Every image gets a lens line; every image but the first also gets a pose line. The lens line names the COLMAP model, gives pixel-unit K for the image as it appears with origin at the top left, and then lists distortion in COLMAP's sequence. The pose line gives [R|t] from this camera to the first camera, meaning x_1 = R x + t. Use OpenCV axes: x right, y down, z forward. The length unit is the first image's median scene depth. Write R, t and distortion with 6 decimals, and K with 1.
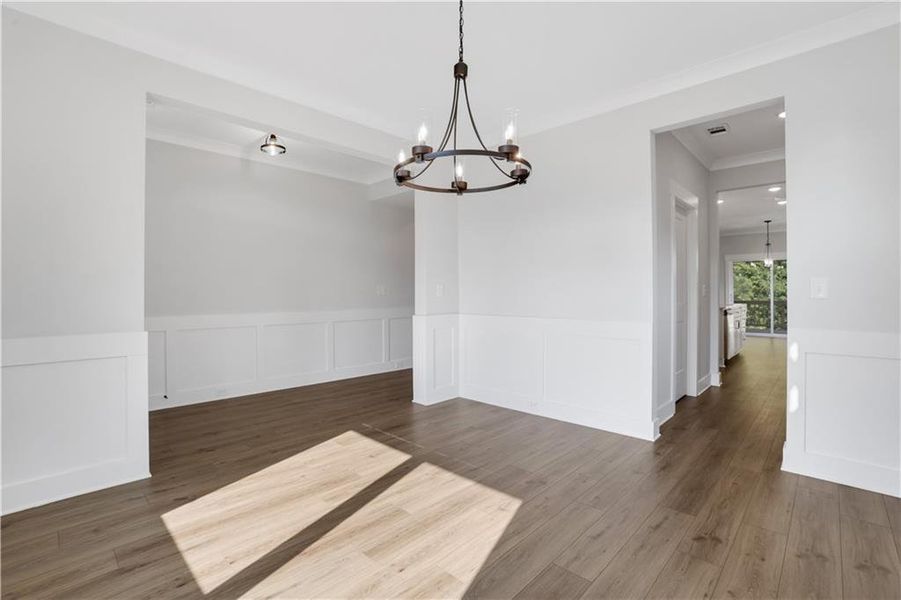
lens RADIAL K [[414.8, 0, 448.0], [0, 414.8, 294.0], [0, 0, 1]] dist [-0.073663, 0.029267]
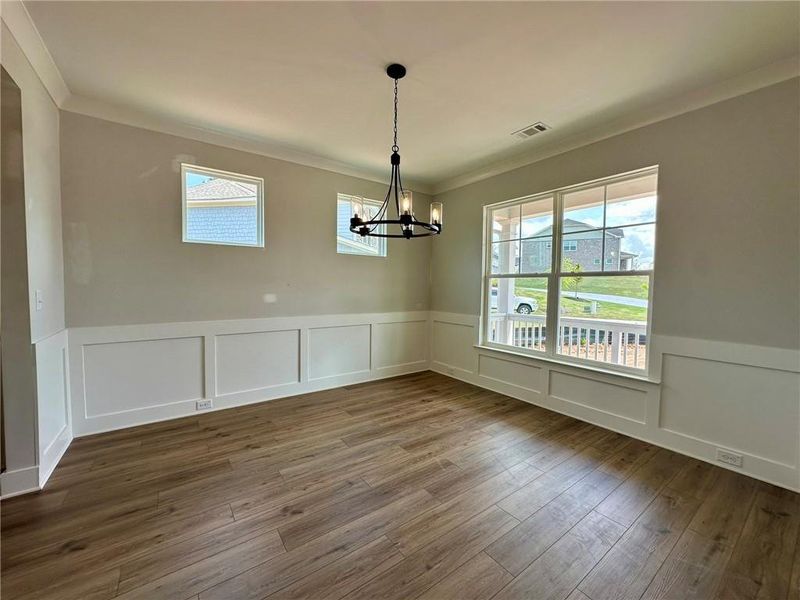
lens RADIAL K [[319.0, 0, 400.0], [0, 319.0, 300.0], [0, 0, 1]] dist [0.000928, -0.000124]
pose [[-0.985018, -0.015689, 0.171734, -0.191422], [-0.009424, 0.999262, 0.037236, -0.069415], [-0.172191, 0.035059, -0.984439, 2.131049]]
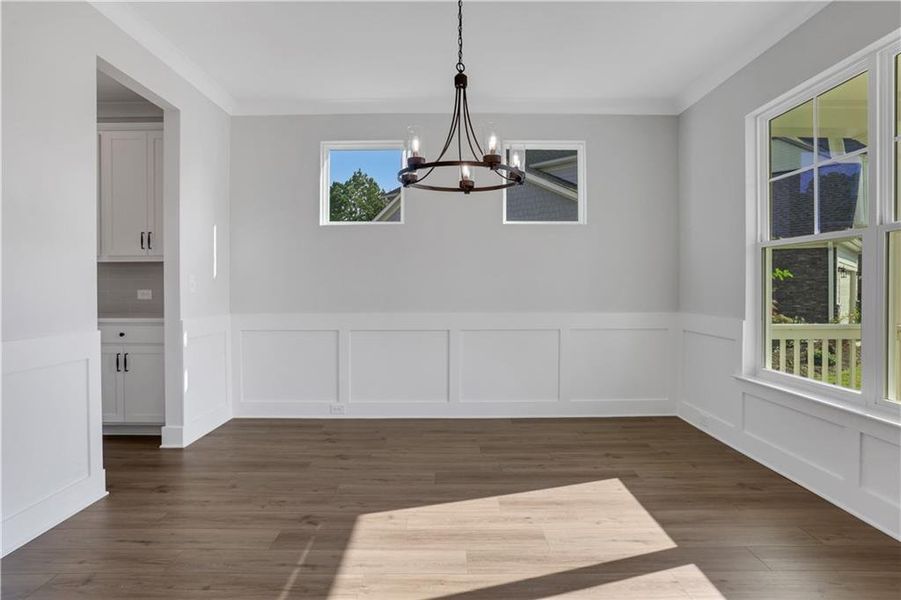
lens RADIAL K [[489.2, 0, 447.3], [0, 489.2, 292.9], [0, 0, 1]] dist [-0.065940, 0.045477]
pose [[-0.700063, -0.002868, 0.714075, -0.842924], [0.001650, 0.999983, 0.005635, 0.006319], [-0.714079, 0.005123, -0.700047, 1.884643]]
